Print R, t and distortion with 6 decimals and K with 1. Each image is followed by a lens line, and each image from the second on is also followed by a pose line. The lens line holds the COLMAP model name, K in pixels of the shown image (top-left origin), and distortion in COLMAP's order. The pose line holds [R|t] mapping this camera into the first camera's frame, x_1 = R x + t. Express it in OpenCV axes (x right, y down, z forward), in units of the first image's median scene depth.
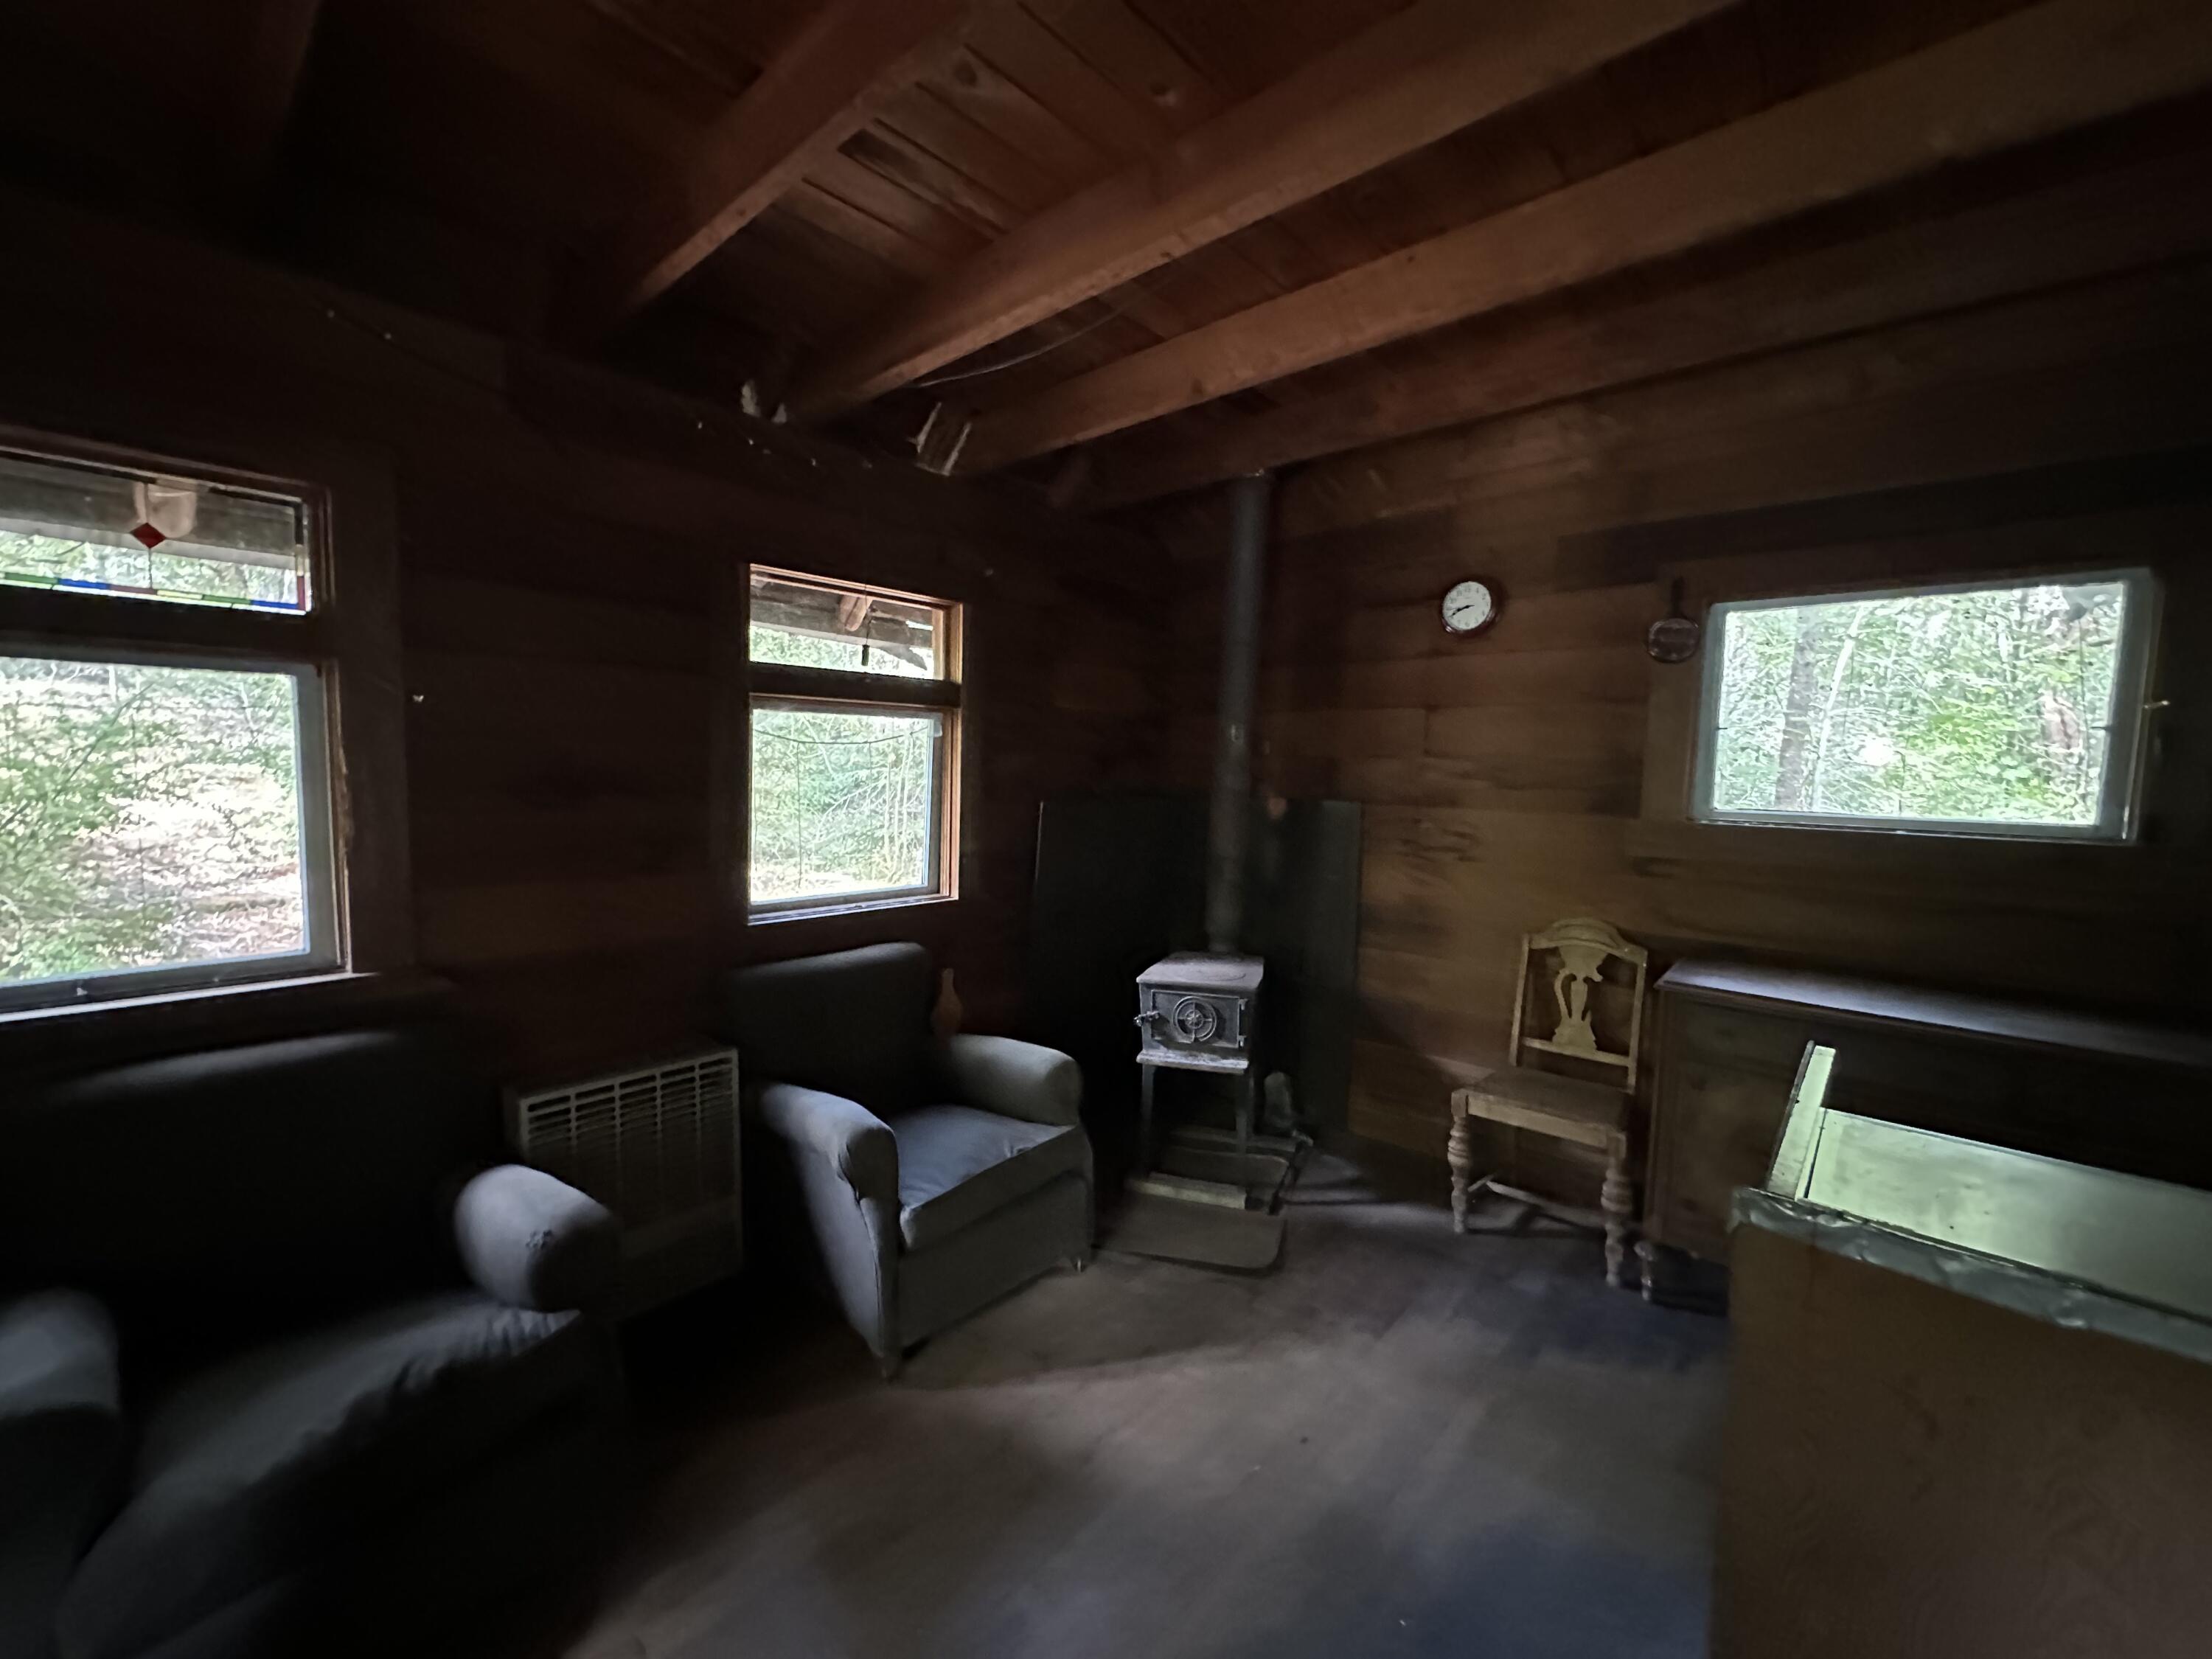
lens RADIAL K [[888.9, 0, 1103.1], [0, 888.9, 830.8], [0, 0, 1]] dist [-0.001800, 0.000055]
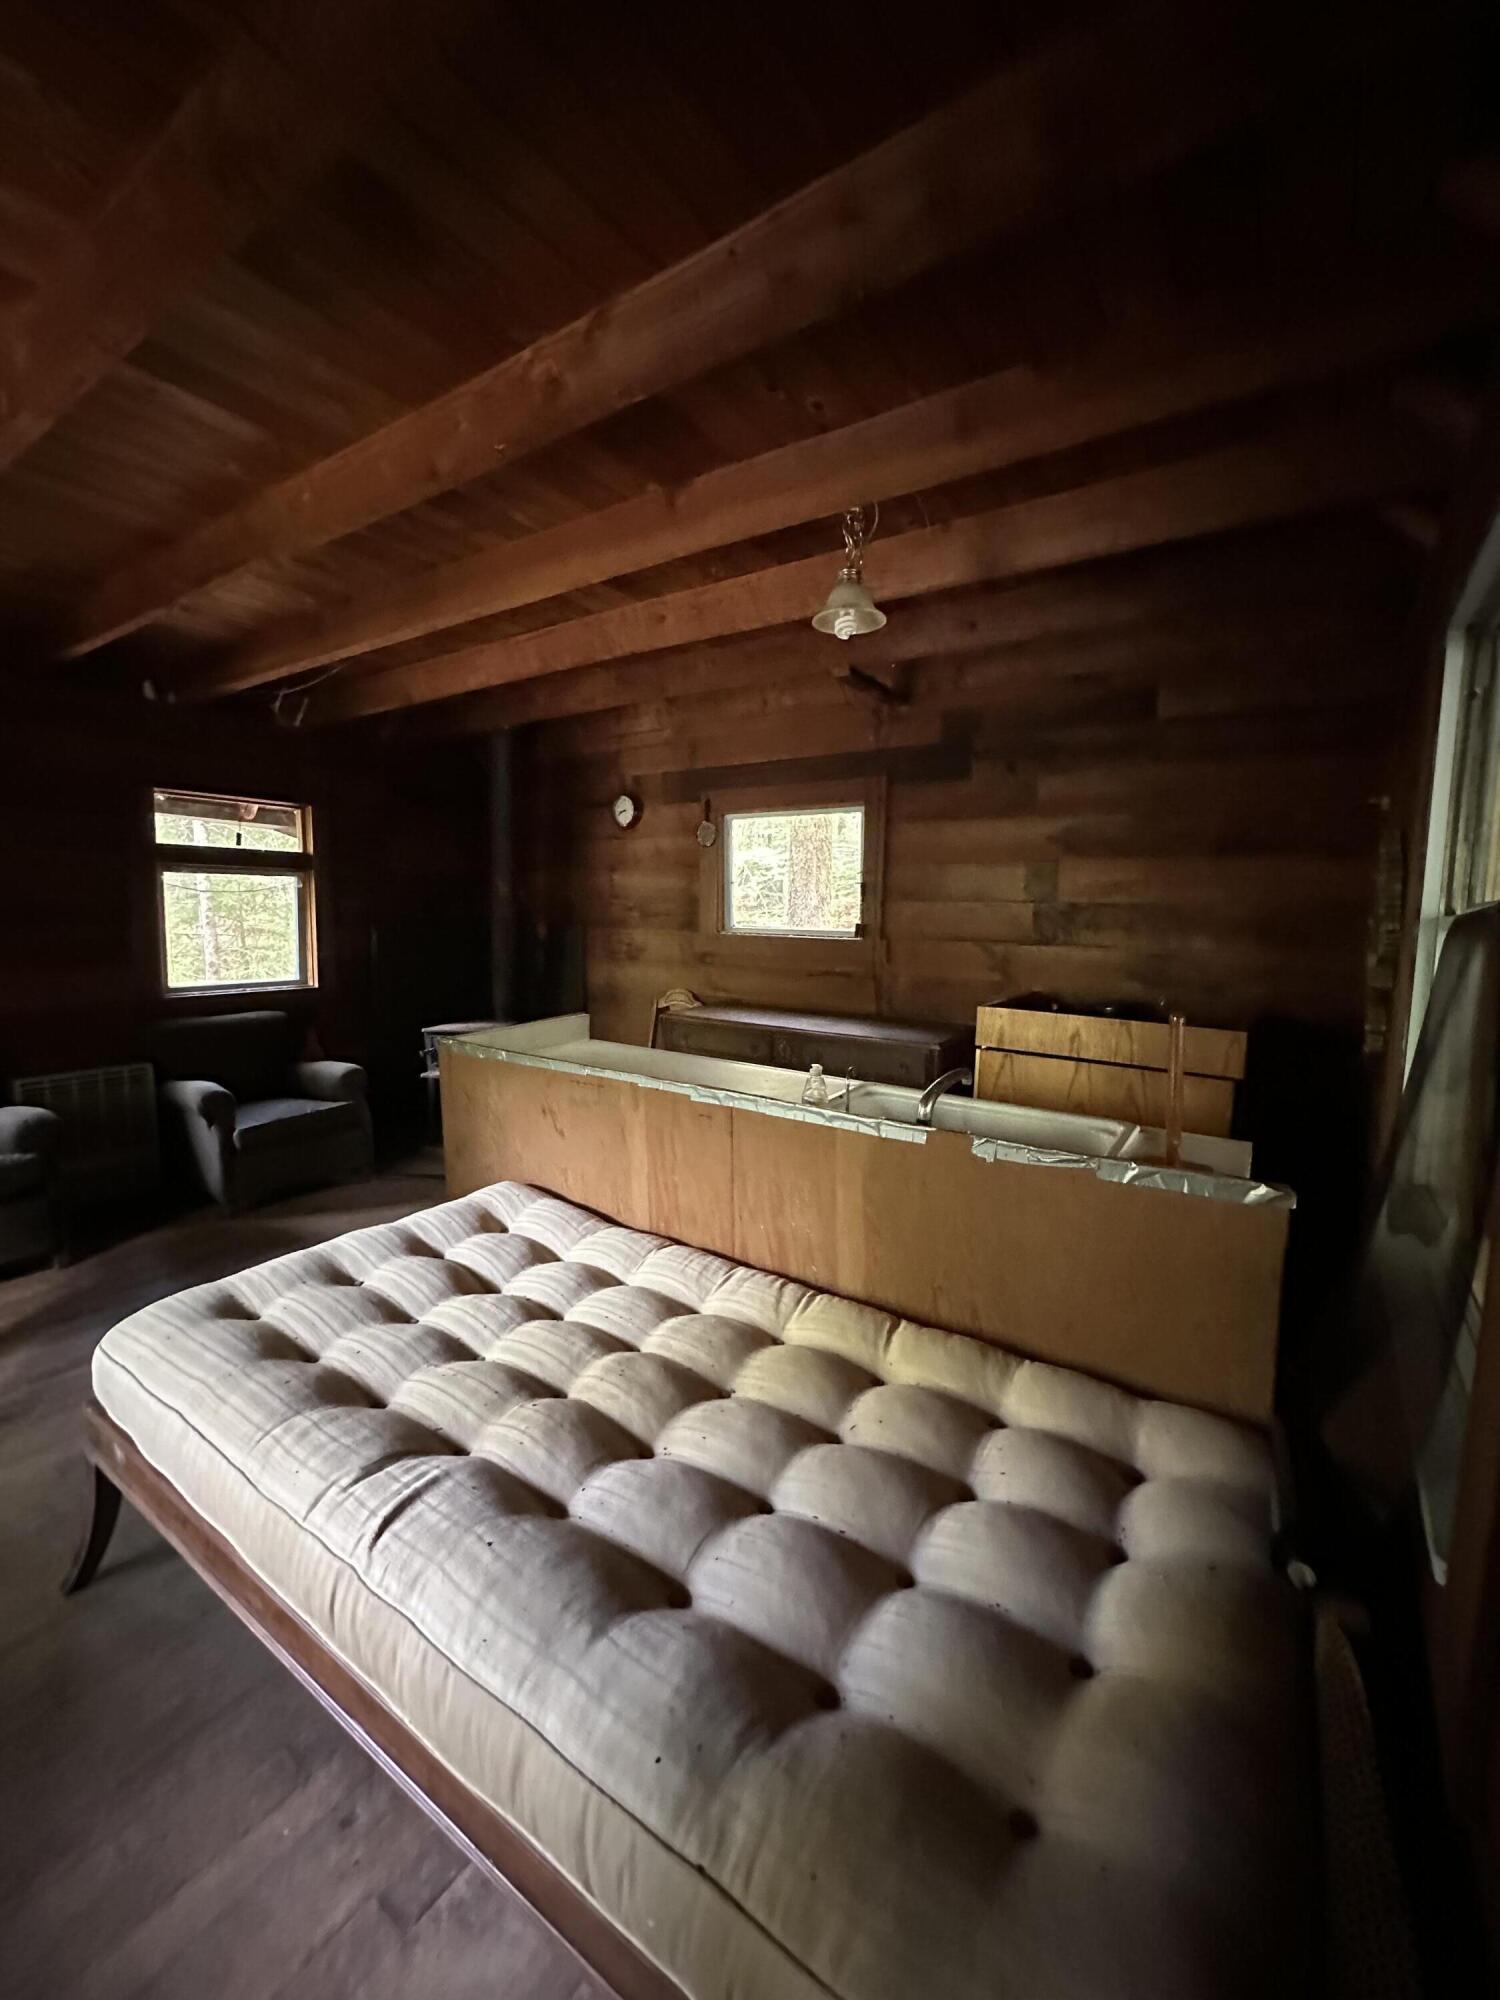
lens RADIAL K [[803.7, 0, 754.1], [0, 803.7, 999.5], [0, 0, 1]] dist [-0.001800, 0.000055]
pose [[0.990469, -0.021848, 0.135989, 0.480886], [0.016828, 0.999138, 0.037958, 0.063418], [-0.136701, -0.035308, 0.989983, -0.640253]]
